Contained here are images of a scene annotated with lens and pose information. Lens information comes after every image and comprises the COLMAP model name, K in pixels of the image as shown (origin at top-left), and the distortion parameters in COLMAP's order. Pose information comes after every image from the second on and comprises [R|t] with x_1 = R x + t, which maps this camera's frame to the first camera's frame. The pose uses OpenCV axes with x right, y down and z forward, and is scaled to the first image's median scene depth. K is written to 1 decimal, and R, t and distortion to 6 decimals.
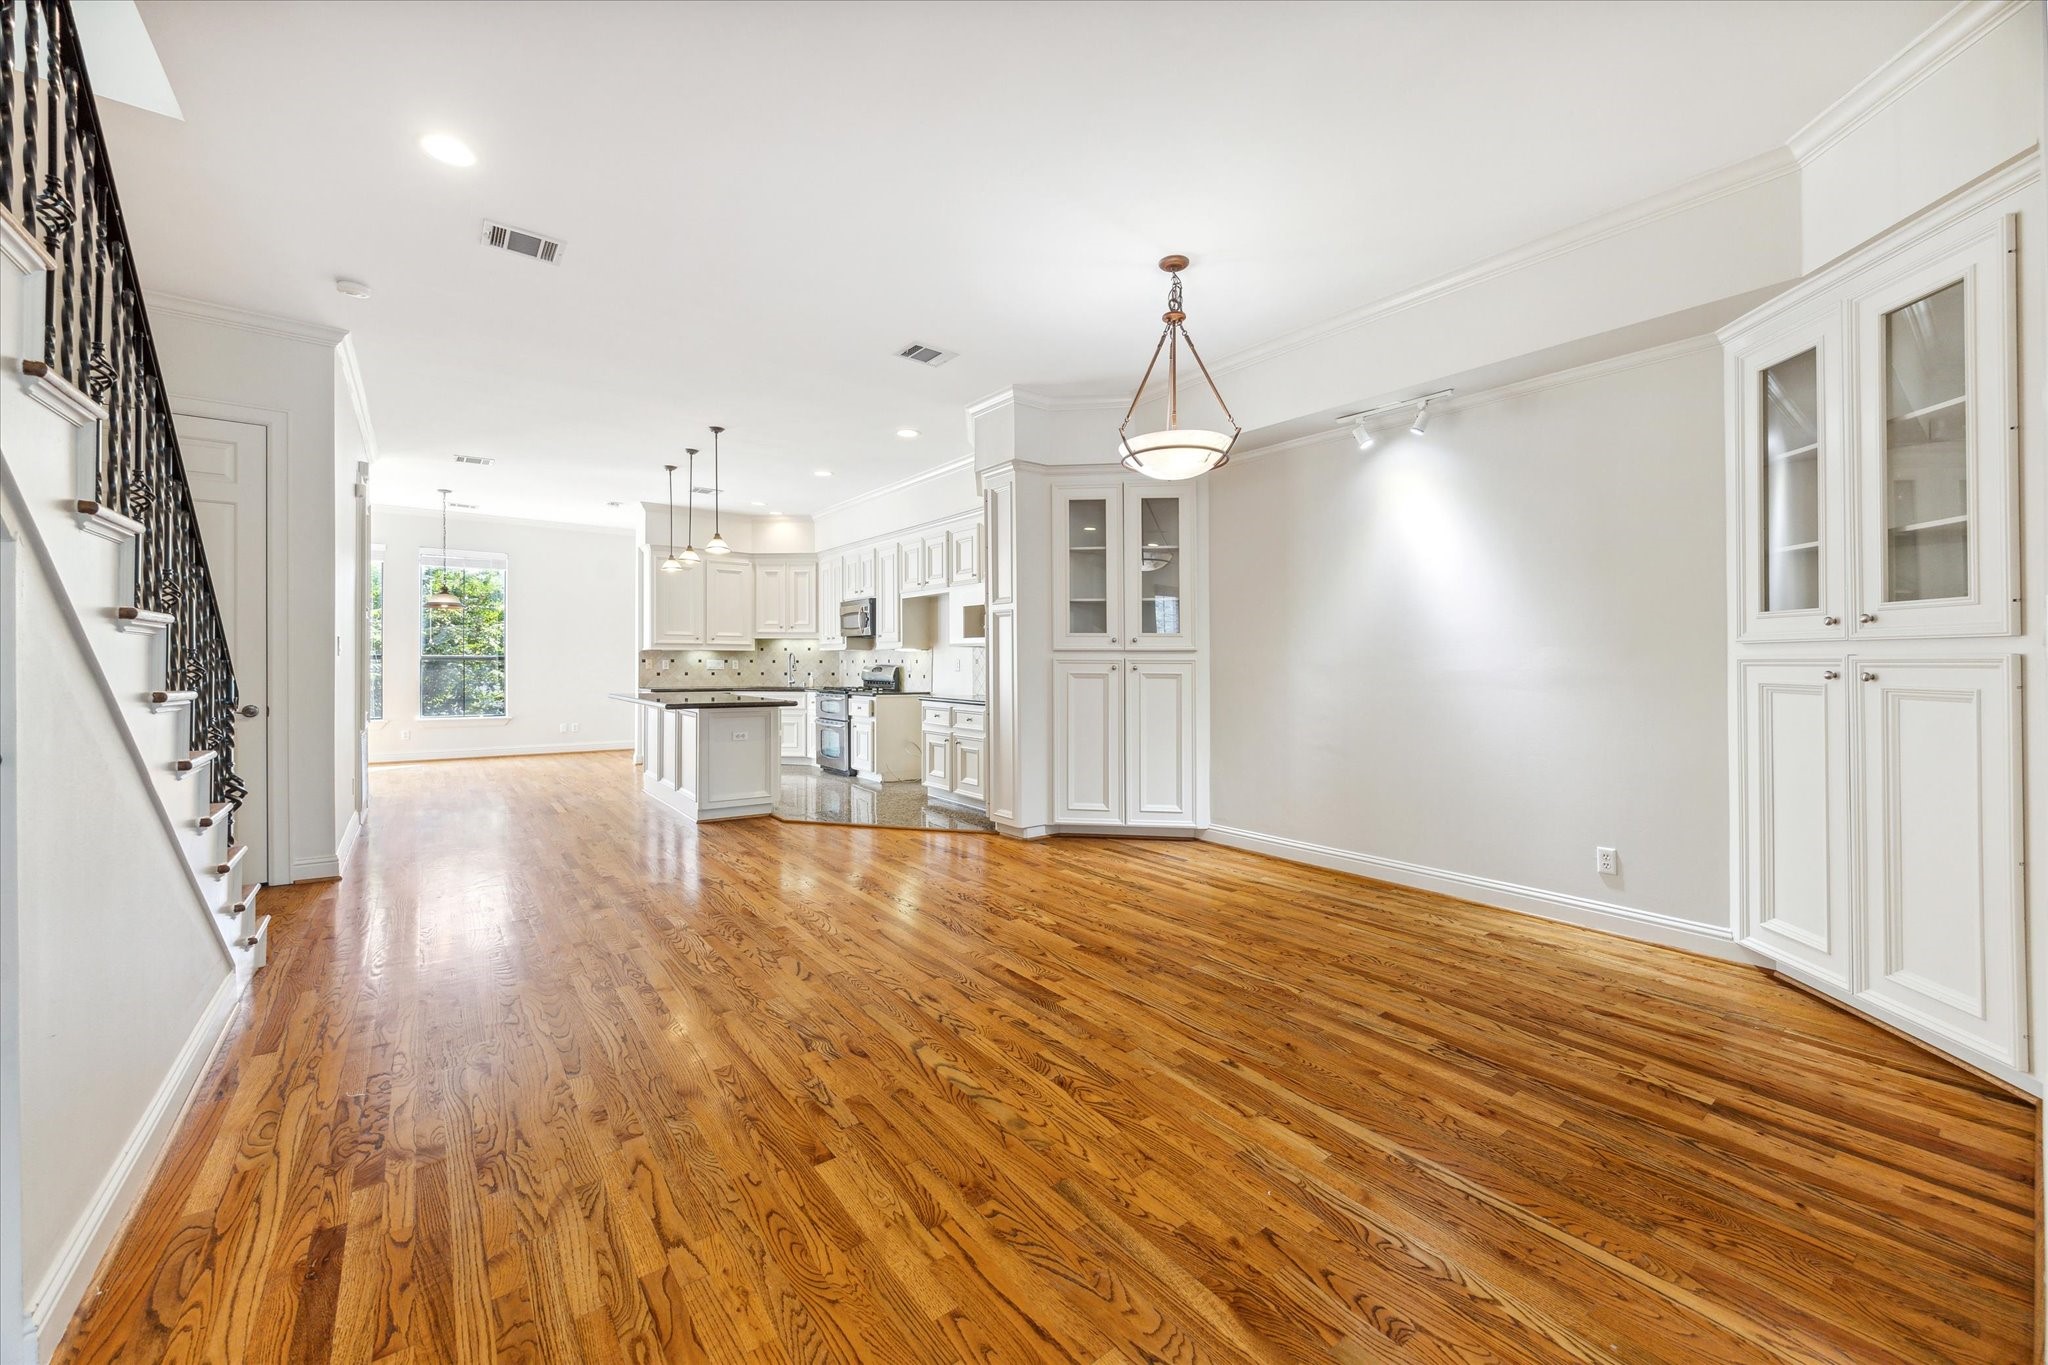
lens RADIAL K [[777.1, 0, 1030.0], [0, 777.1, 657.0], [0, 0, 1]] dist [-0.001463, 0.000000]
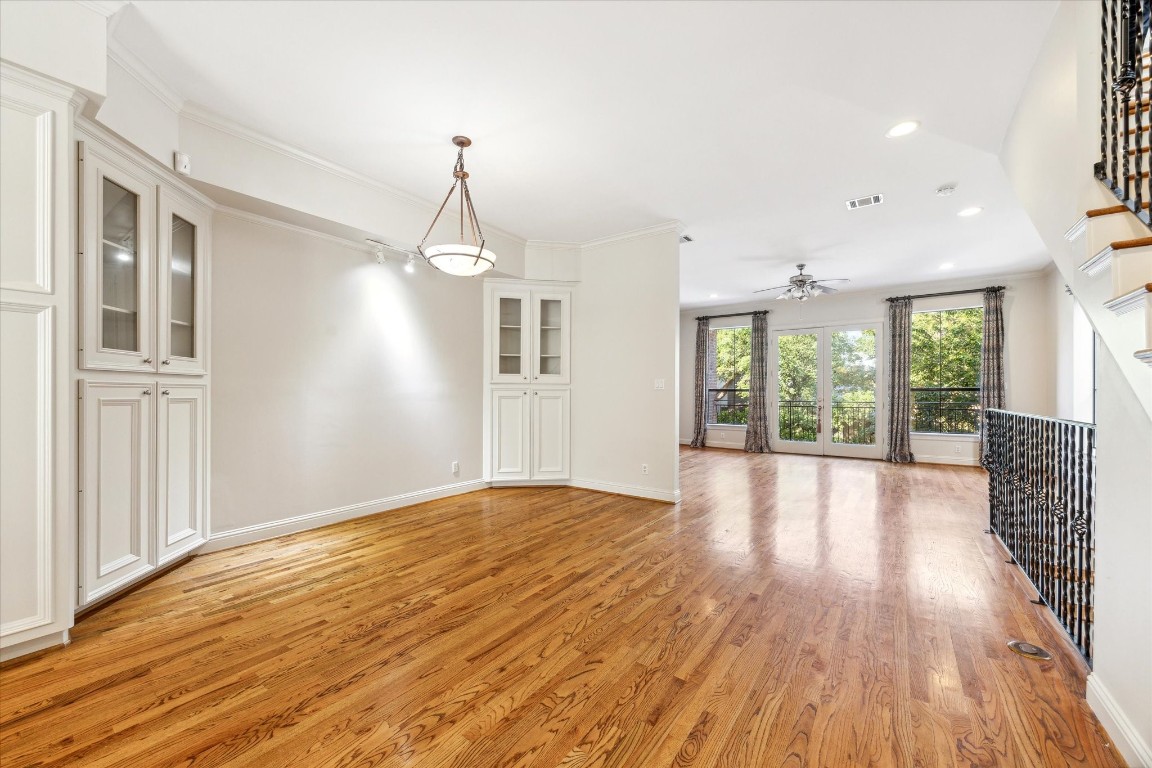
lens RADIAL K [[450.0, 0, 574.3], [0, 450.0, 389.2], [0, 0, 1]] dist [0.000361, -0.000016]
pose [[-0.282095, 0.002814, 0.959382, -0.945018], [-0.012568, 0.999899, -0.006628, 0.014026], [-0.959304, -0.013927, -0.282031, 1.261677]]
